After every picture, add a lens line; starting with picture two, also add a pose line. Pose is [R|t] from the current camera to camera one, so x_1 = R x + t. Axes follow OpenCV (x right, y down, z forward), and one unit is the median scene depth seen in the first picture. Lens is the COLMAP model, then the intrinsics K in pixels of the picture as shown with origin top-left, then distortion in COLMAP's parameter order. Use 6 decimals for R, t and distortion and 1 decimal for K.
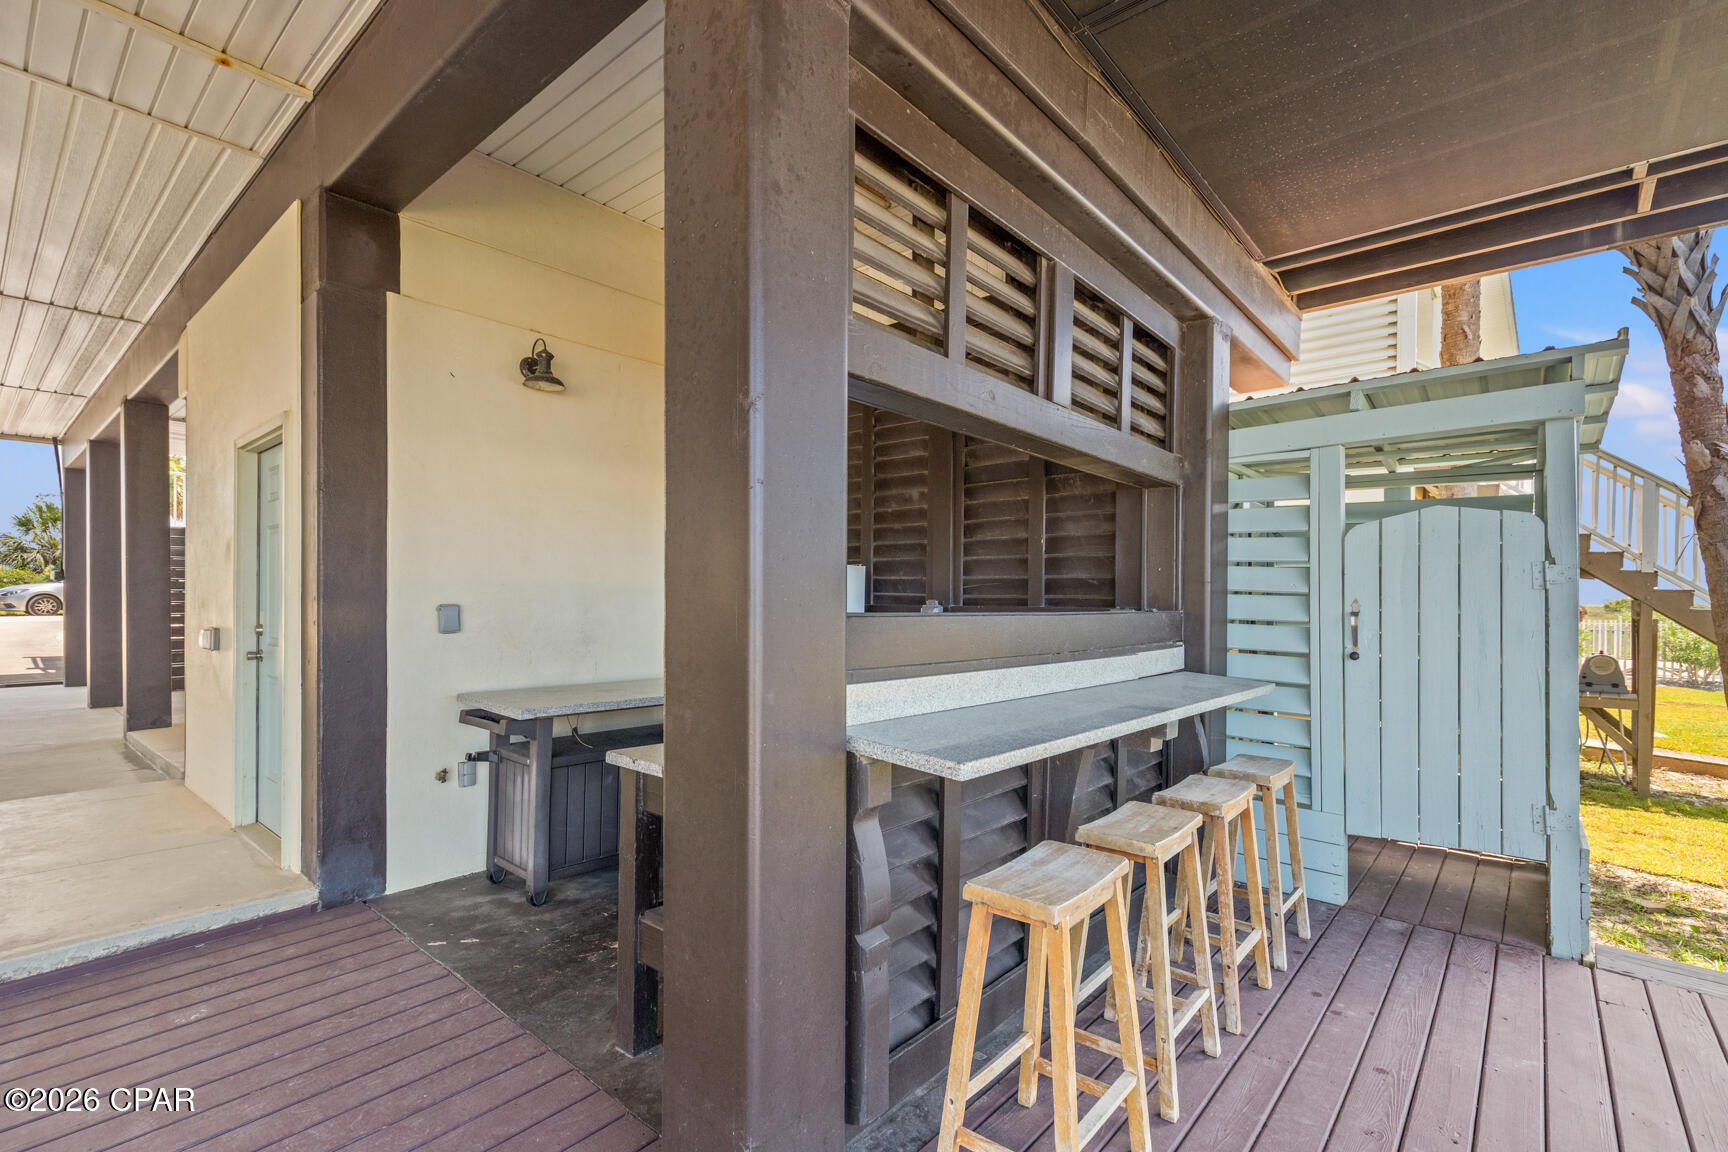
lens RADIAL K [[781.6, 0, 861.5], [0, 781.6, 579.3], [0, 0, 1]] dist [0.013923, -0.001310]
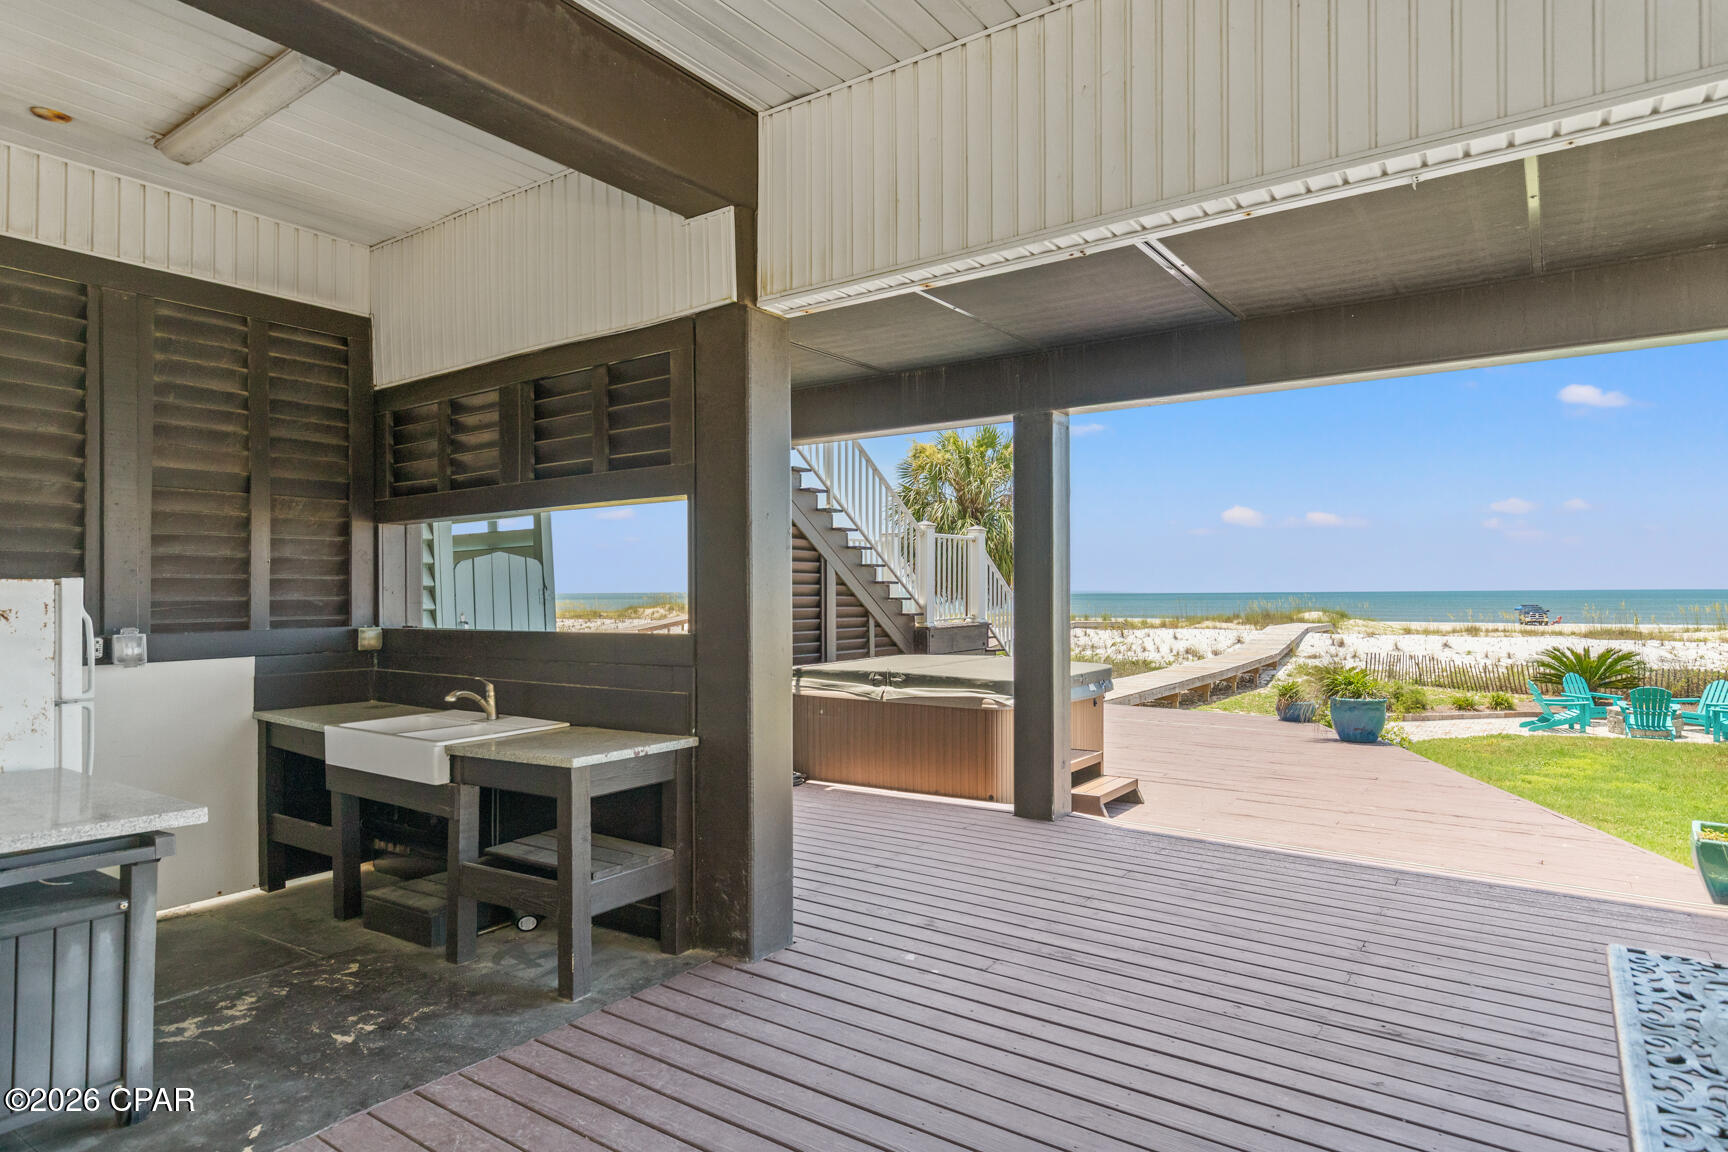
lens RADIAL K [[968.4, 0, 857.8], [0, 968.4, 585.9], [0, 0, 1]] dist [-0.003909, -0.000569]
pose [[-0.091432, 0.007919, 0.995780, -1.135675], [0.002378, 0.999967, -0.007734, -0.008586], [-0.995808, 0.001661, -0.091448, 0.448738]]
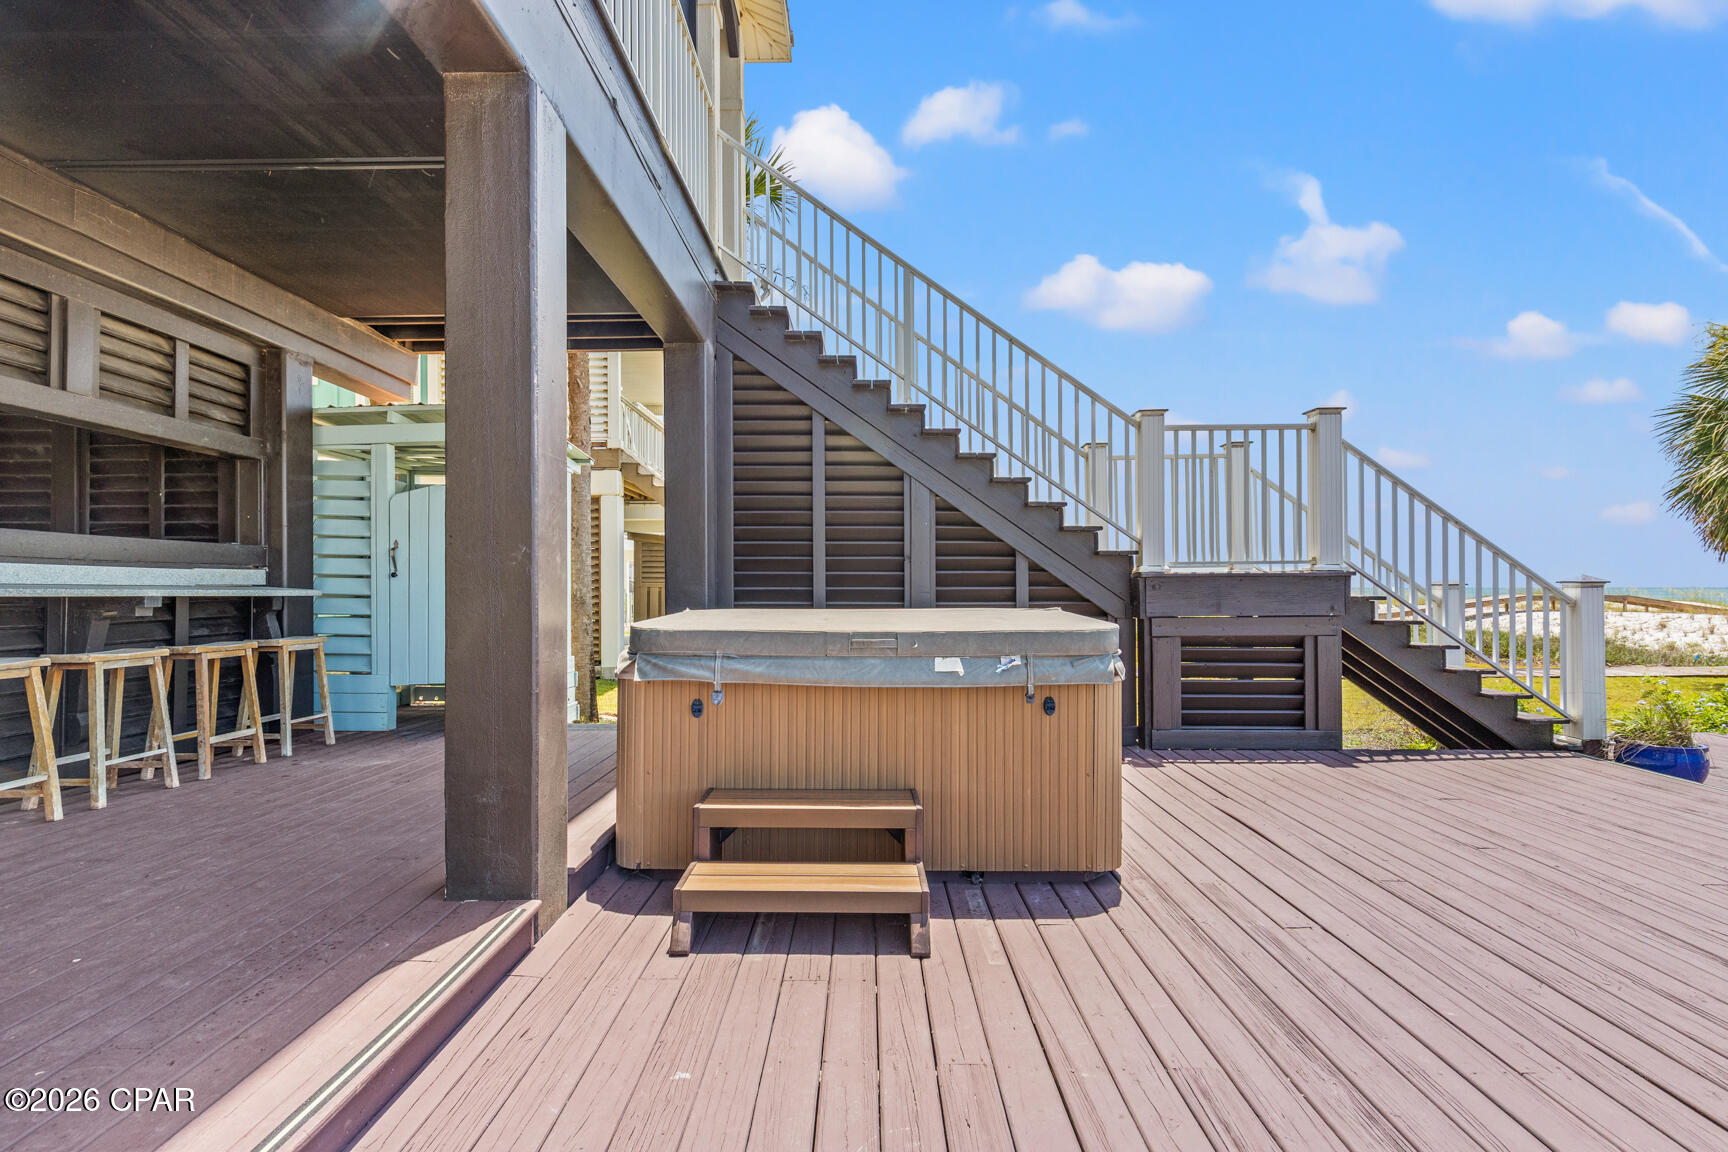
lens RADIAL K [[781.6, 0, 853.5], [0, 781.6, 576.9], [0, 0, 1]] dist [0.013923, -0.001310]
pose [[0.767287, 0.000216, 0.641304, 0.306338], [-0.000608, 1.000000, 0.000391, 0.097770], [-0.641303, -0.000690, 0.767287, -0.829945]]
